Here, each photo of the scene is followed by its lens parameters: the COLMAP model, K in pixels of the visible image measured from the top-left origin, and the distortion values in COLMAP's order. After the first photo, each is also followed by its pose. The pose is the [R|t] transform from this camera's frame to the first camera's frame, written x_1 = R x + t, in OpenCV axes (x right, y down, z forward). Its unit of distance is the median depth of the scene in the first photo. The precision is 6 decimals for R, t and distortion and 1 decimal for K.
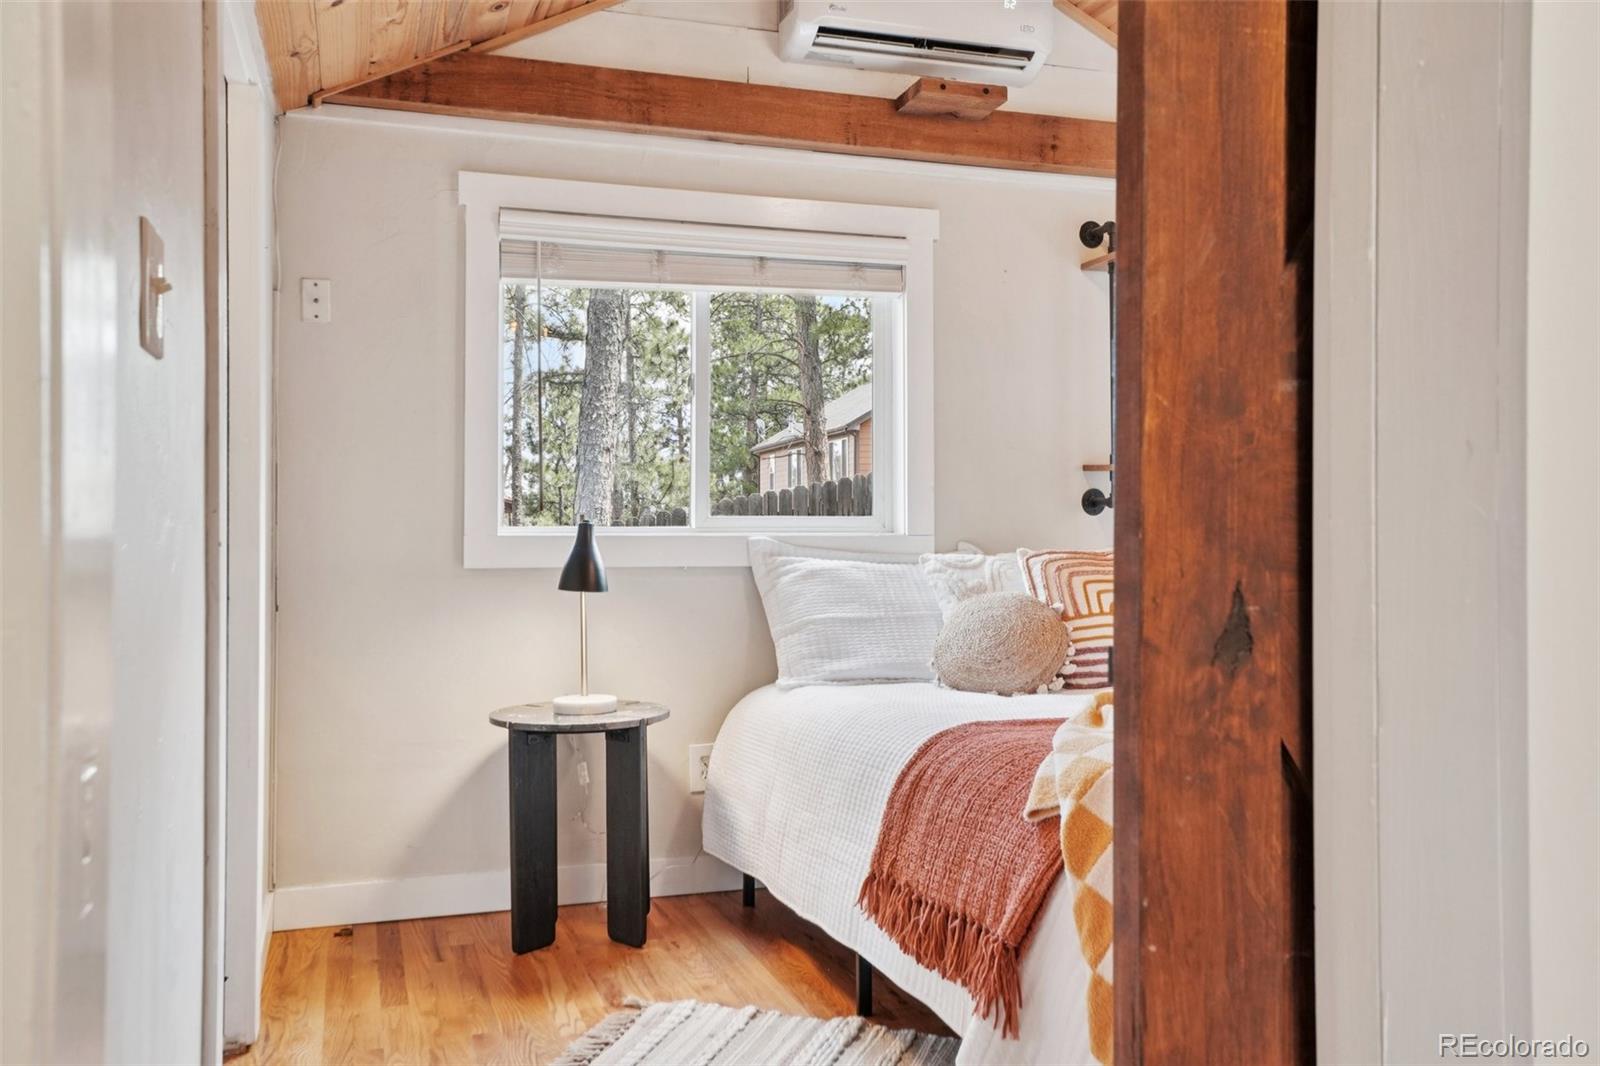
lens RADIAL K [[1350.1, 0, 787.3], [0, 1350.1, 514.6], [0, 0, 1]] dist [0.010193, 0.069780]
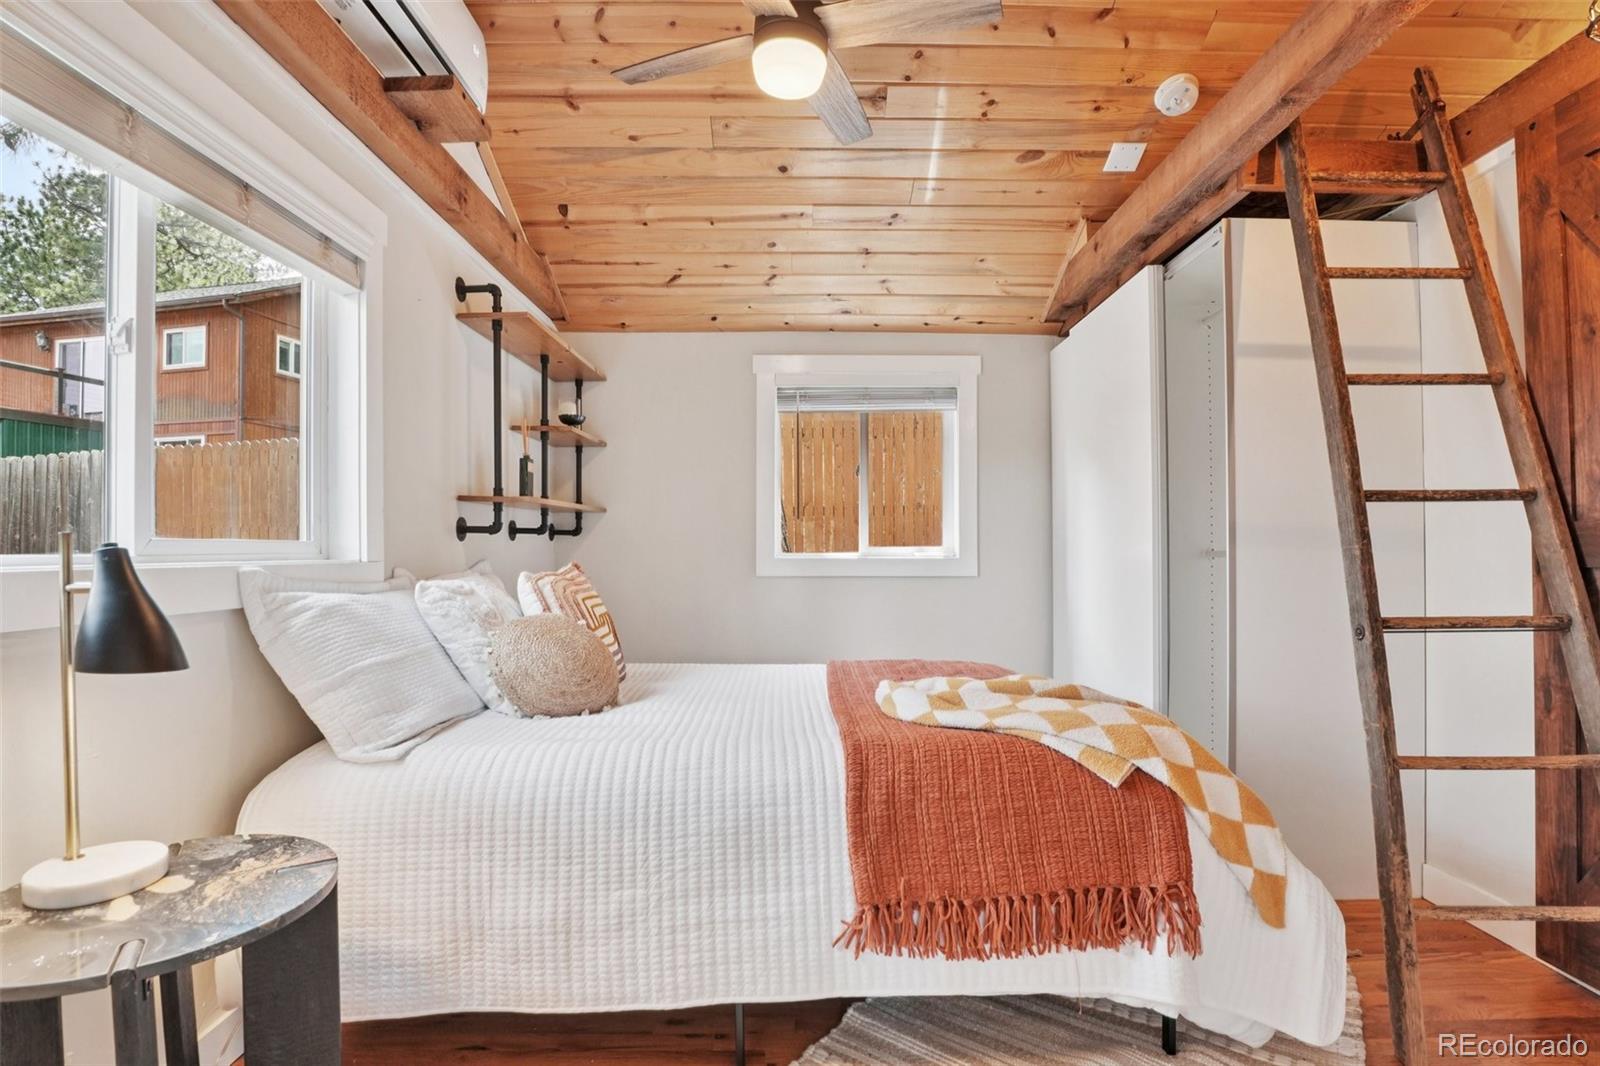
lens RADIAL K [[782.7, 0, 796.5], [0, 782.7, 545.7], [0, 0, 1]] dist [-0.043173, 0.008208]
pose [[0.305936, 0.003161, 0.952047, -0.362234], [-0.002363, 0.999994, -0.002561, 0.006182], [-0.952049, -0.001466, 0.305942, 0.661958]]
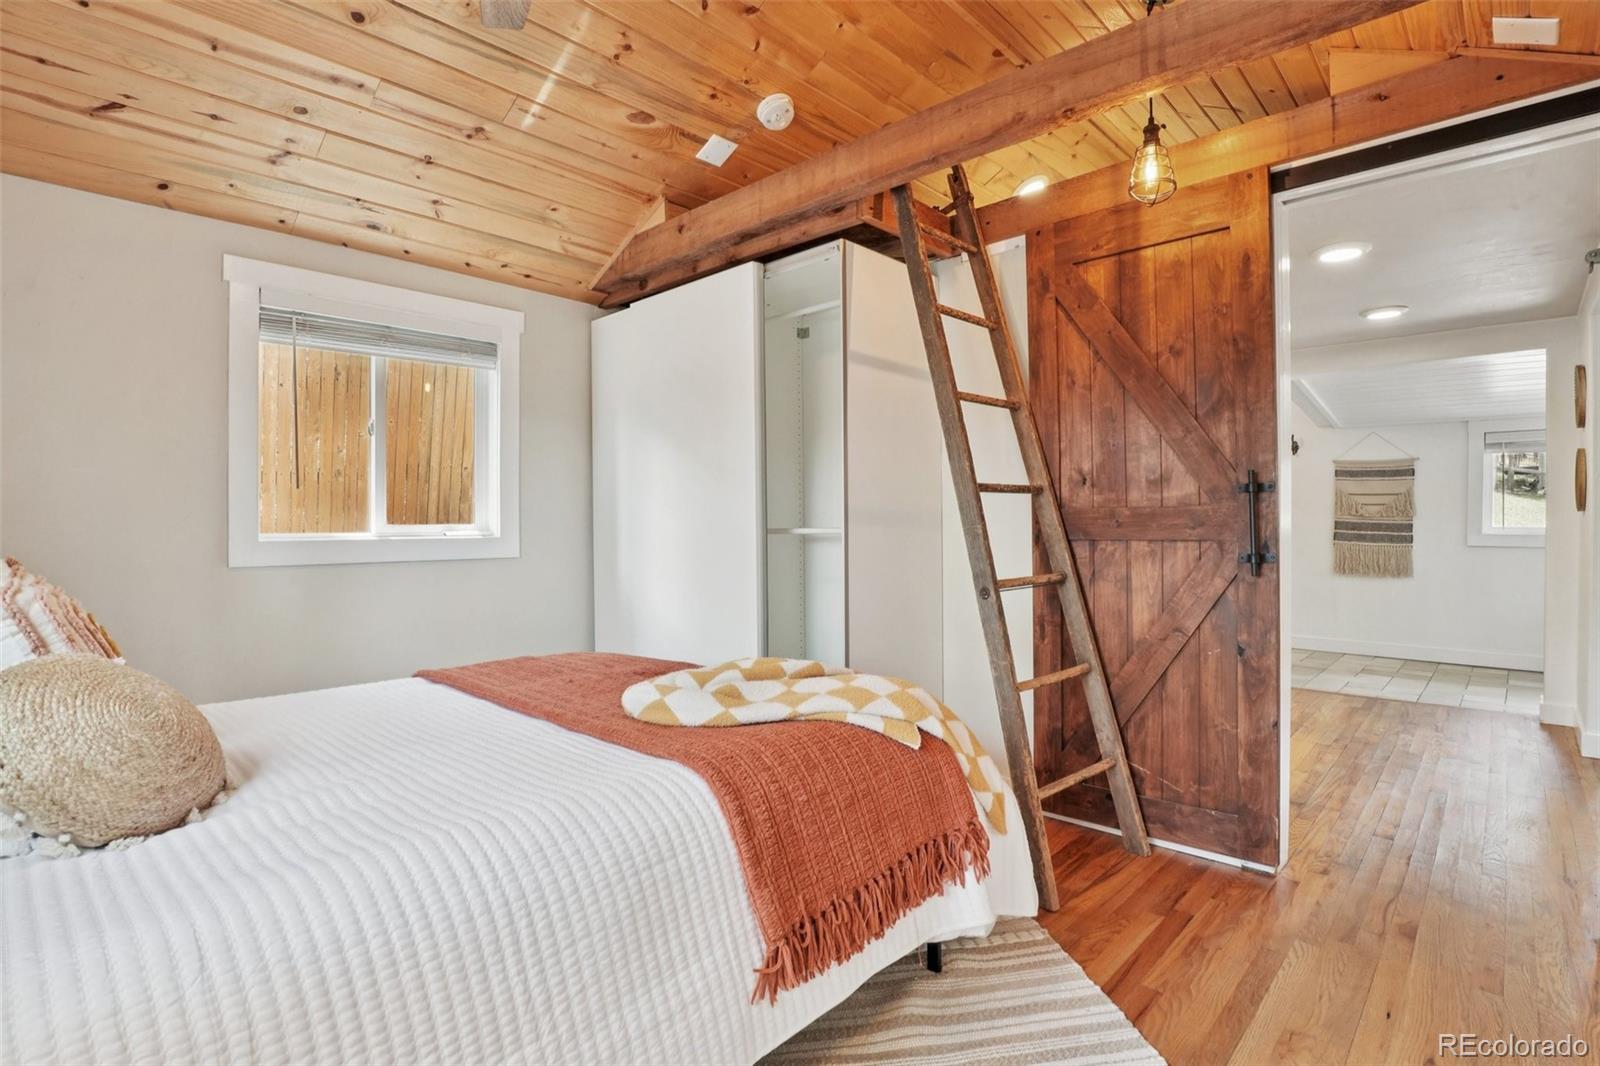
lens RADIAL K [[788.2, 0, 797.2], [0, 788.2, 527.1], [0, 0, 1]] dist [-0.045400, 0.009767]
pose [[-0.481524, -0.006187, 0.876411, -0.278314], [-0.001010, 0.999978, 0.006505, 0.000718], [-0.876432, 0.002247, -0.481520, 0.922371]]
